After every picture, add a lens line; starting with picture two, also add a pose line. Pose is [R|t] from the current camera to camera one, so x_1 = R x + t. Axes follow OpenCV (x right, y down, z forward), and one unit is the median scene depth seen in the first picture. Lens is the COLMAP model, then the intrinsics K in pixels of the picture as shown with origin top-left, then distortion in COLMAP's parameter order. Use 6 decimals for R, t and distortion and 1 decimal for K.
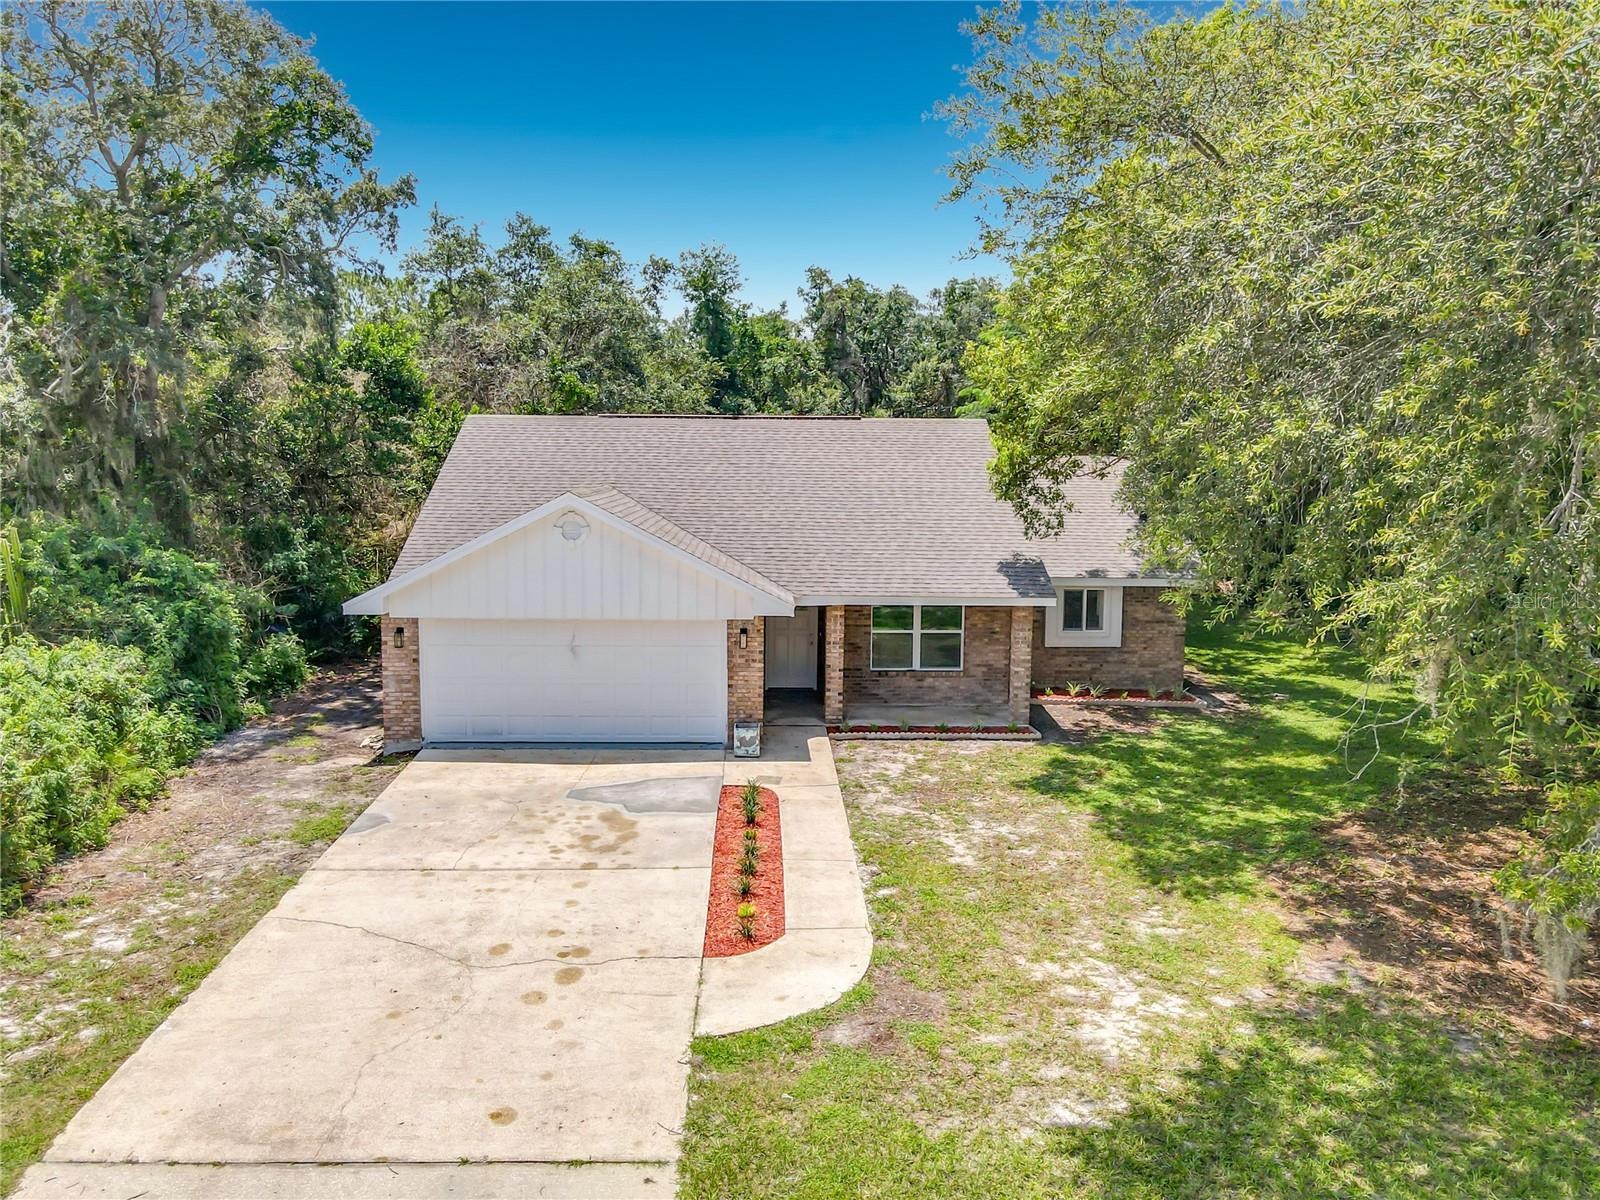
lens RADIAL K [[1188.9, 0, 793.7], [0, 1188.9, 572.7], [0, 0, 1]] dist [0.004690, 0.008743]
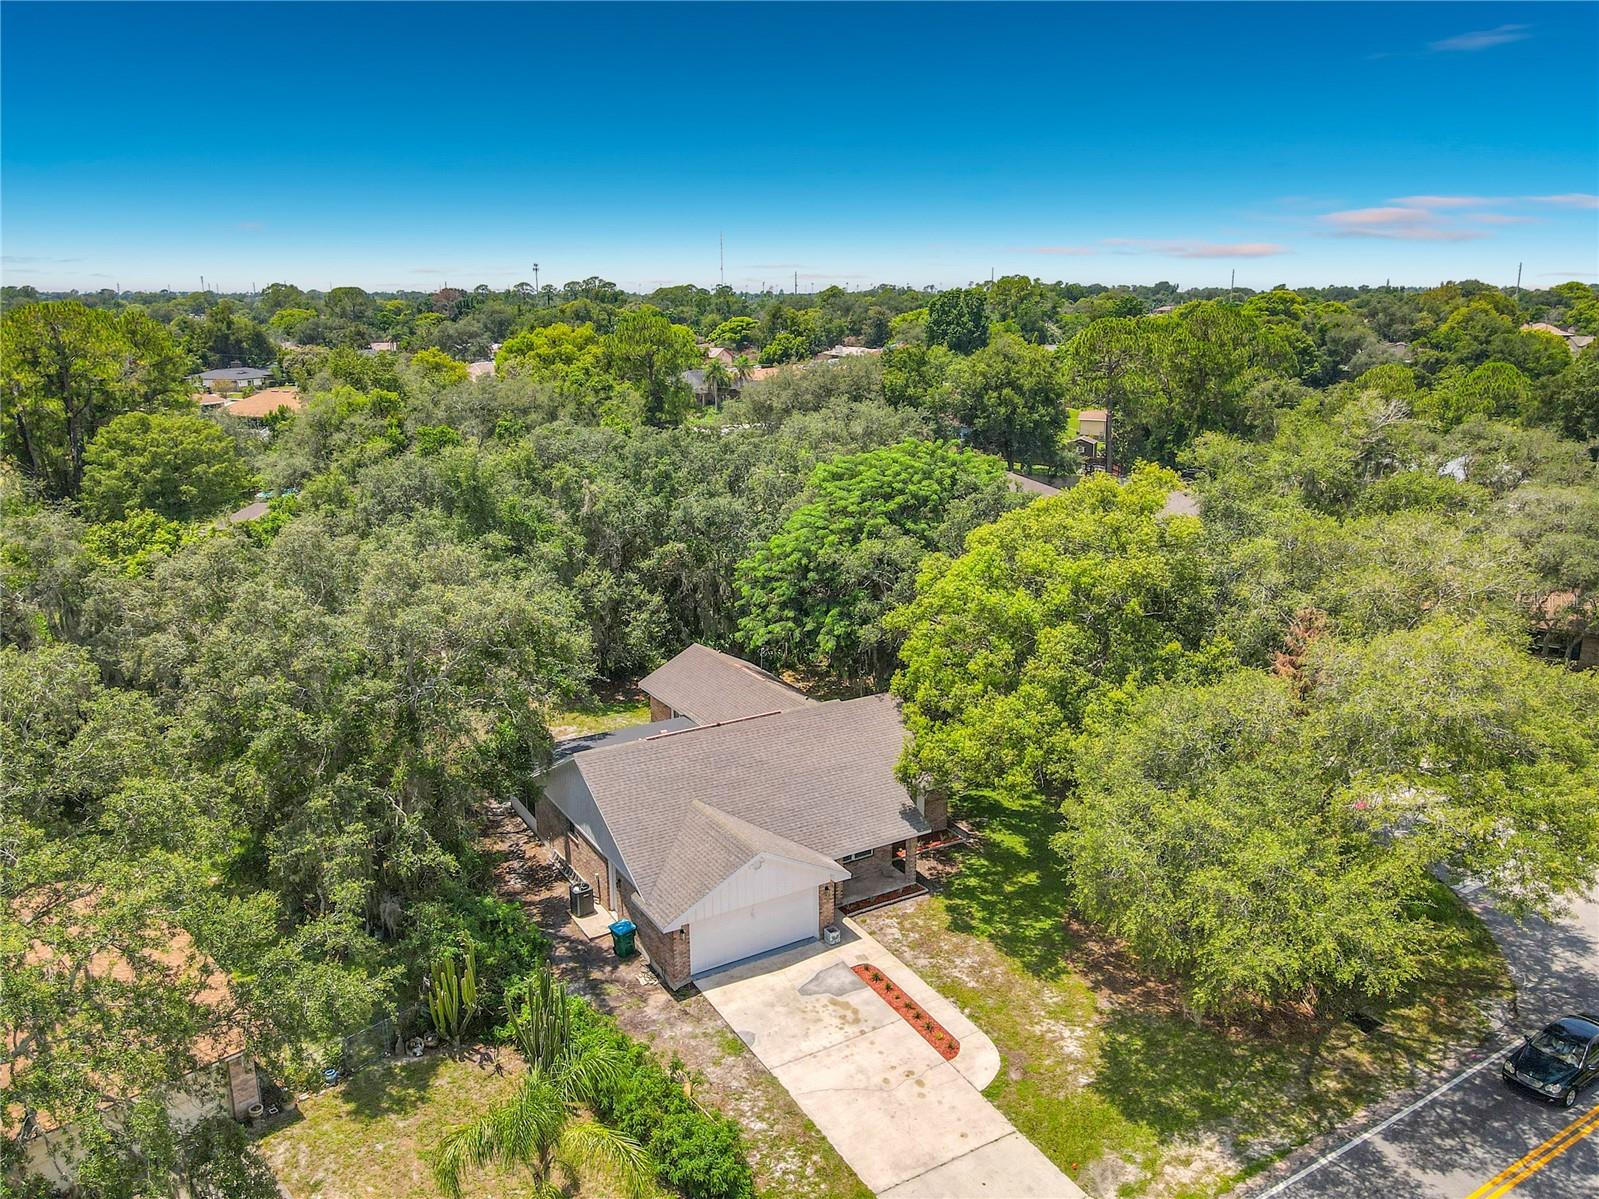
lens RADIAL K [[1178.1, 0, 821.8], [0, 1178.1, 602.2], [0, 0, 1]] dist [-0.009488, 0.053511]
pose [[0.868838, -0.131183, 0.477400, -1.119662], [0.057235, 0.984406, 0.166337, -0.911869], [-0.491777, -0.117196, 0.862798, -0.859735]]
